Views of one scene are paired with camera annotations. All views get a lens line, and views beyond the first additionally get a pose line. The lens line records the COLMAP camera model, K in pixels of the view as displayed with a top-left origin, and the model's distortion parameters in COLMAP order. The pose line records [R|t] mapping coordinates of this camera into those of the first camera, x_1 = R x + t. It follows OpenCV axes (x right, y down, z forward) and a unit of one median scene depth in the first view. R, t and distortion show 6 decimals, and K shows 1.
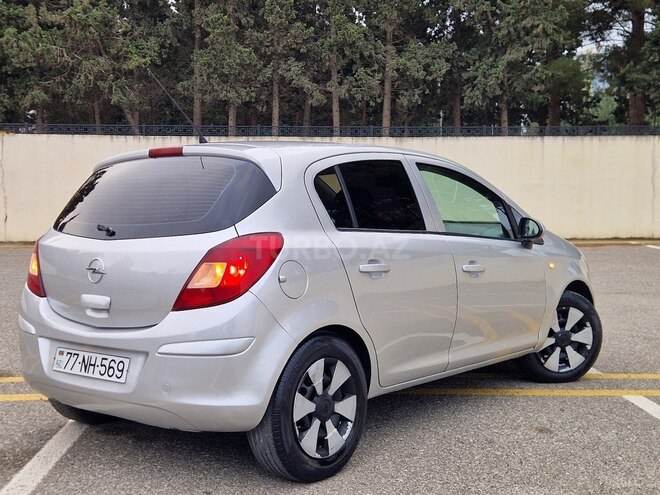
lens RADIAL K [[877.3, 0, 326.5], [0, 877.3, 248.0], [0, 0, 1]] dist [0.084993, -0.033364]
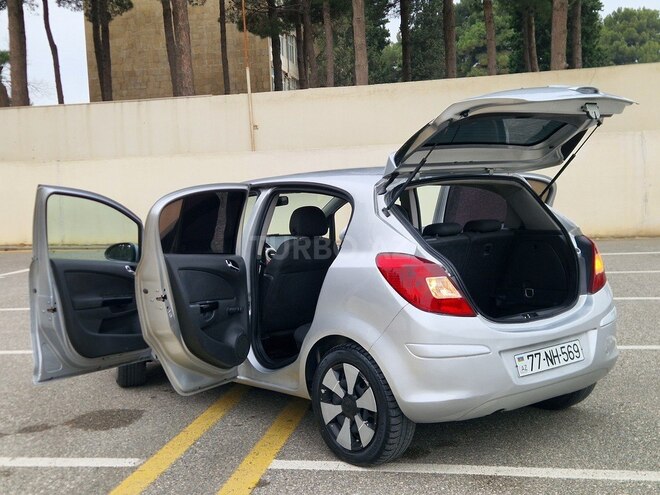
lens RADIAL K [[870.0, 0, 320.3], [0, 870.0, 241.4], [0, 0, 1]] dist [0.093340, -0.058777]
pose [[0.221370, -0.054676, 0.973656, -1.139628], [0.112371, 0.993207, 0.030225, -0.067288], [-0.968694, 0.102720, 0.226010, 0.814555]]
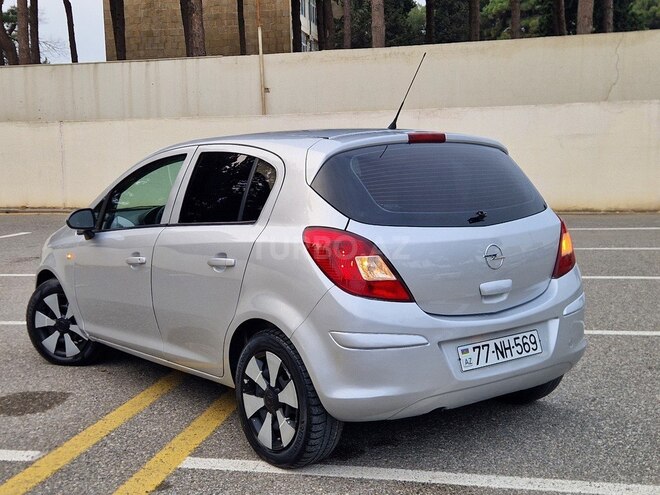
lens RADIAL K [[877.3, 0, 326.5], [0, 877.3, 248.0], [0, 0, 1]] dist [0.084993, -0.033364]
pose [[0.247068, -0.092937, 0.964531, -1.014930], [0.094430, 0.992962, 0.071488, -0.057982], [-0.964386, 0.073418, 0.254105, 0.744373]]
